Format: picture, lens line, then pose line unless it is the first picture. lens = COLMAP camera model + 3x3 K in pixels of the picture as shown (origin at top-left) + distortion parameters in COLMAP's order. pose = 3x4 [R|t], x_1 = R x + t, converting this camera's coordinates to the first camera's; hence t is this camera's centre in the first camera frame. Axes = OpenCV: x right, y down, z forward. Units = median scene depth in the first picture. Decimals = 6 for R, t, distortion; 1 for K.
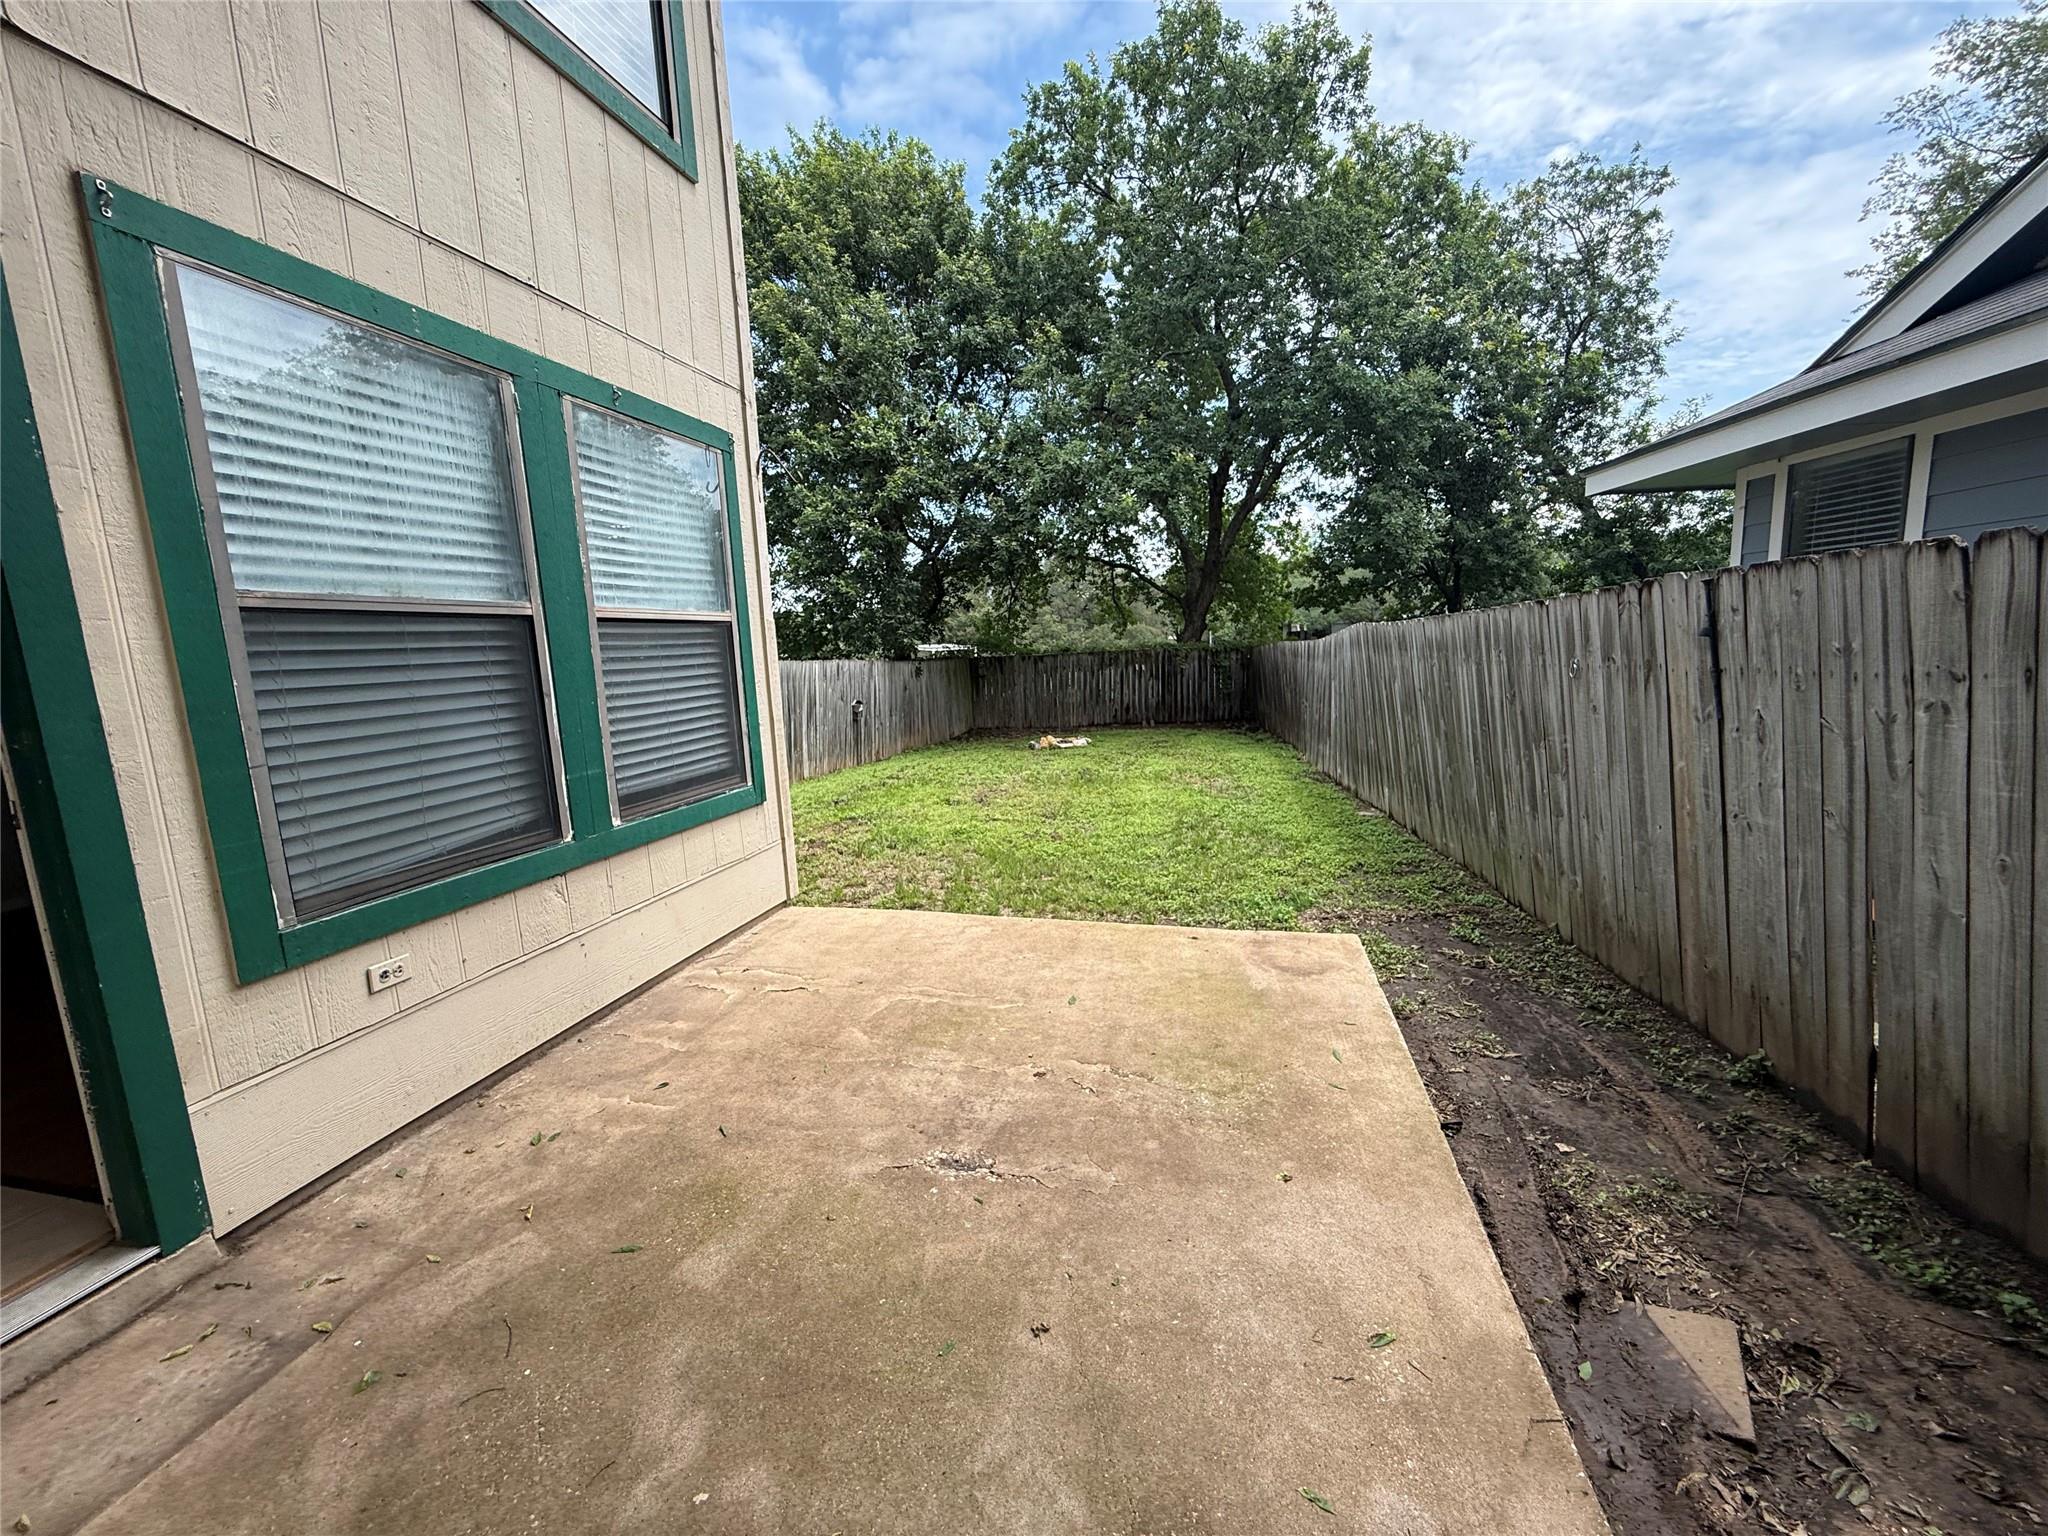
lens RADIAL K [[817.4, 0, 1024.8], [0, 817.4, 771.2], [0, 0, 1]] dist [0.000742, 0.000168]
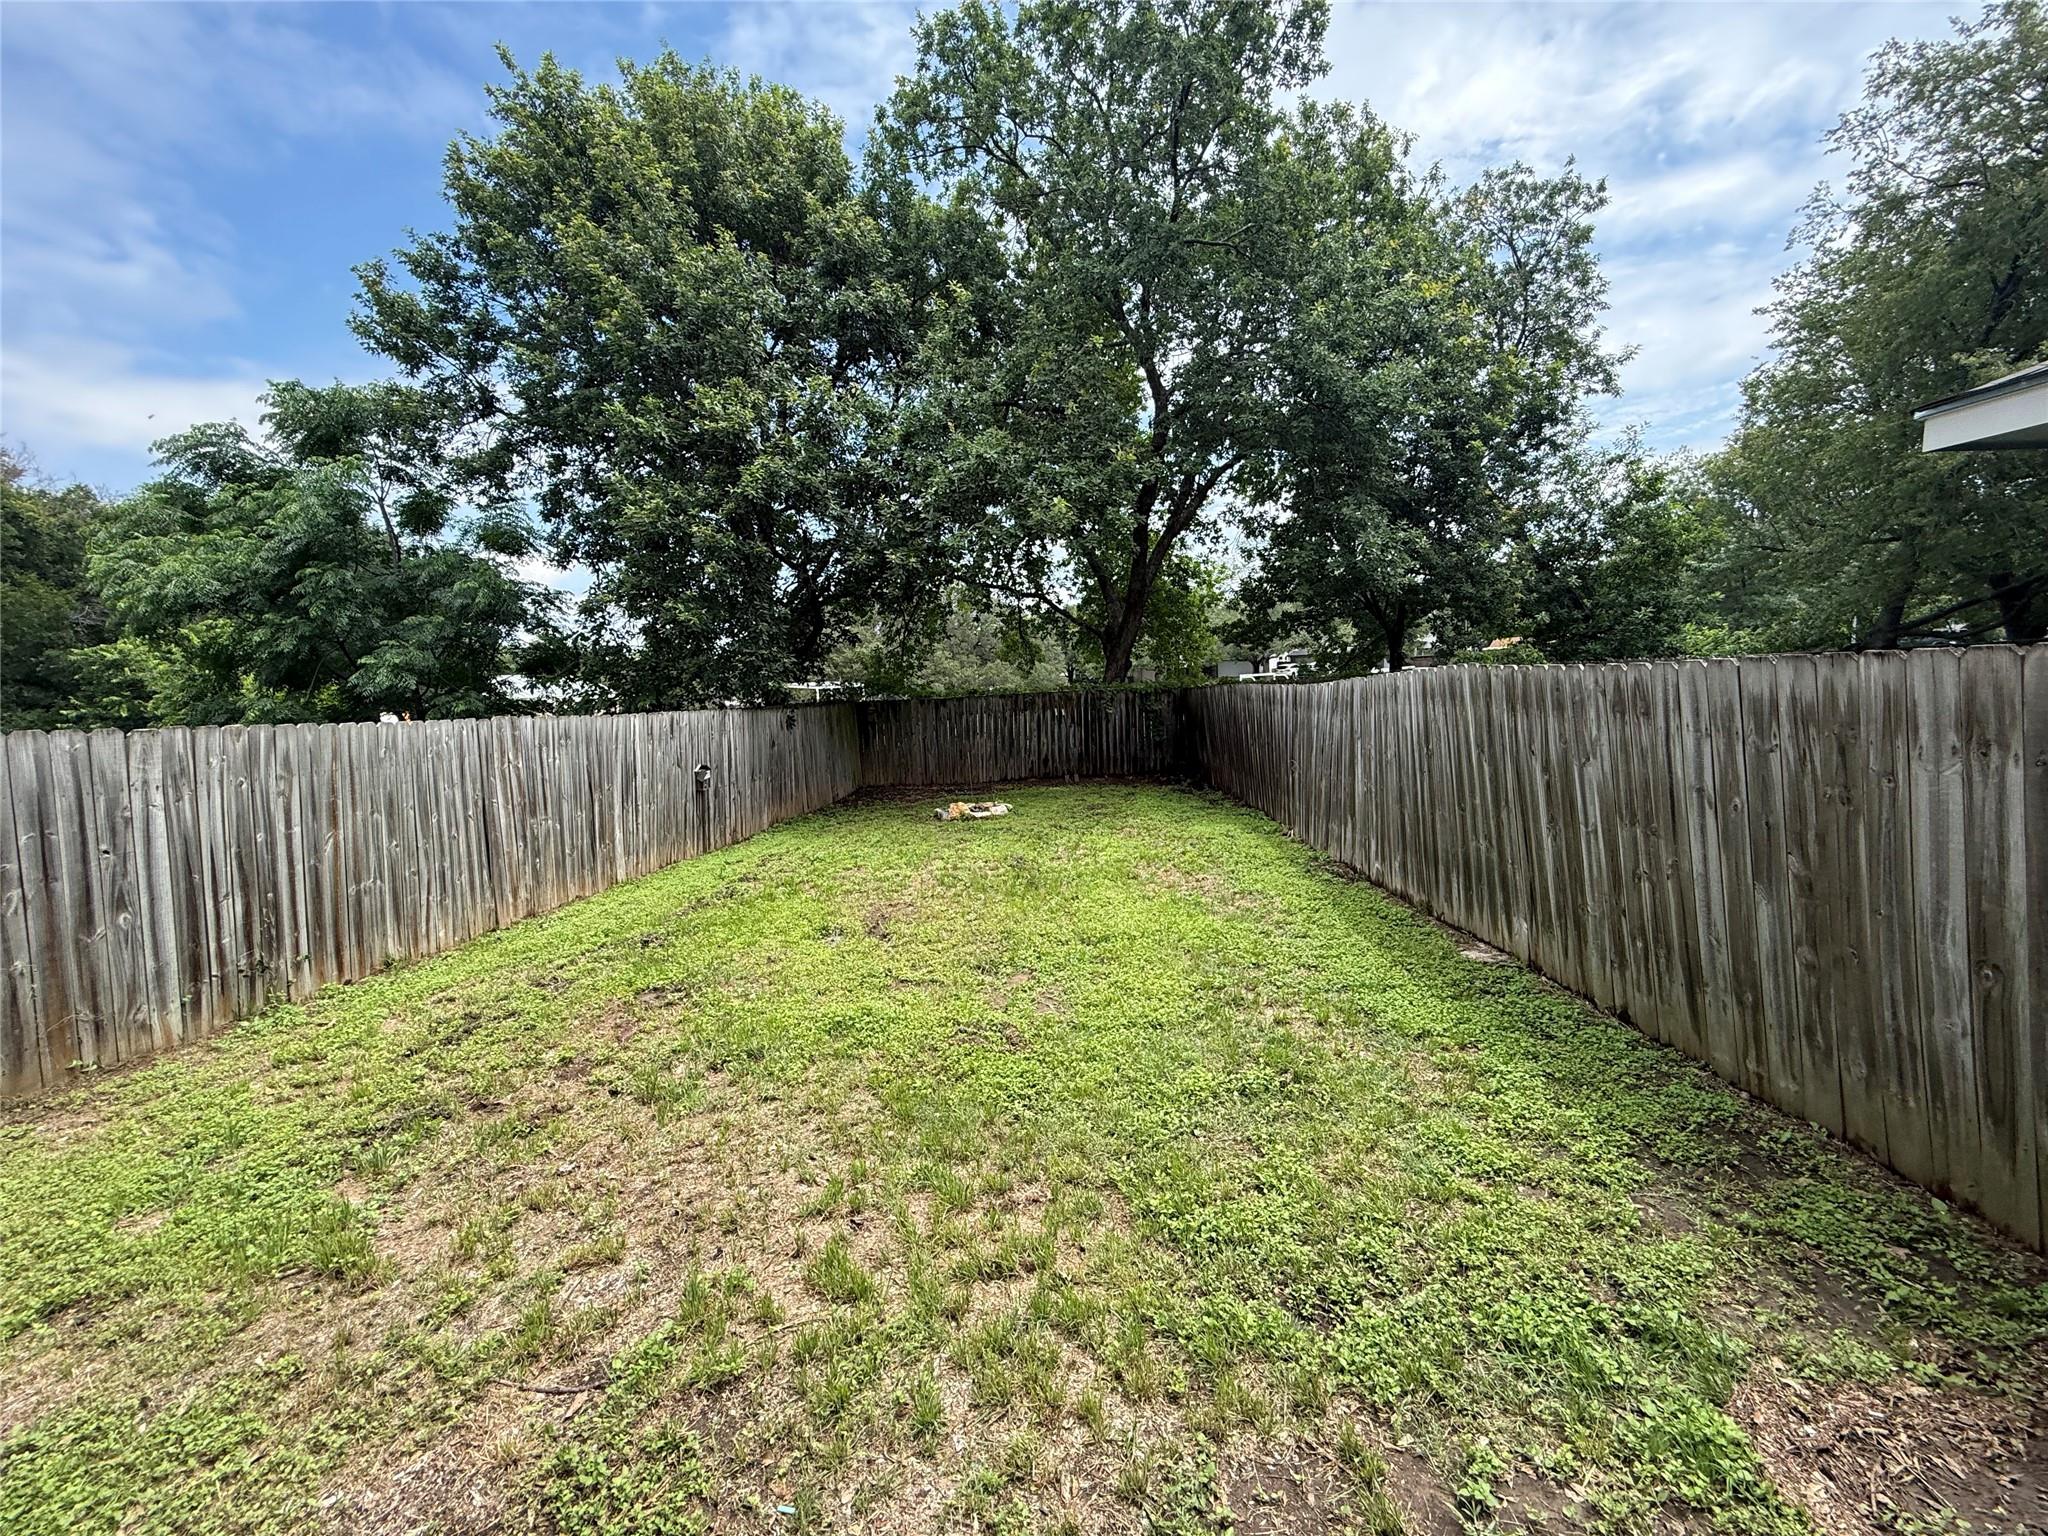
lens RADIAL K [[817.4, 0, 1026.5], [0, 817.4, 763.7], [0, 0, 1]] dist [0.000742, 0.000168]
pose [[0.990504, -0.016798, 0.136453, -0.012873], [0.023929, 0.998423, -0.050787, -0.036748], [-0.135384, 0.053570, 0.989344, 0.193290]]
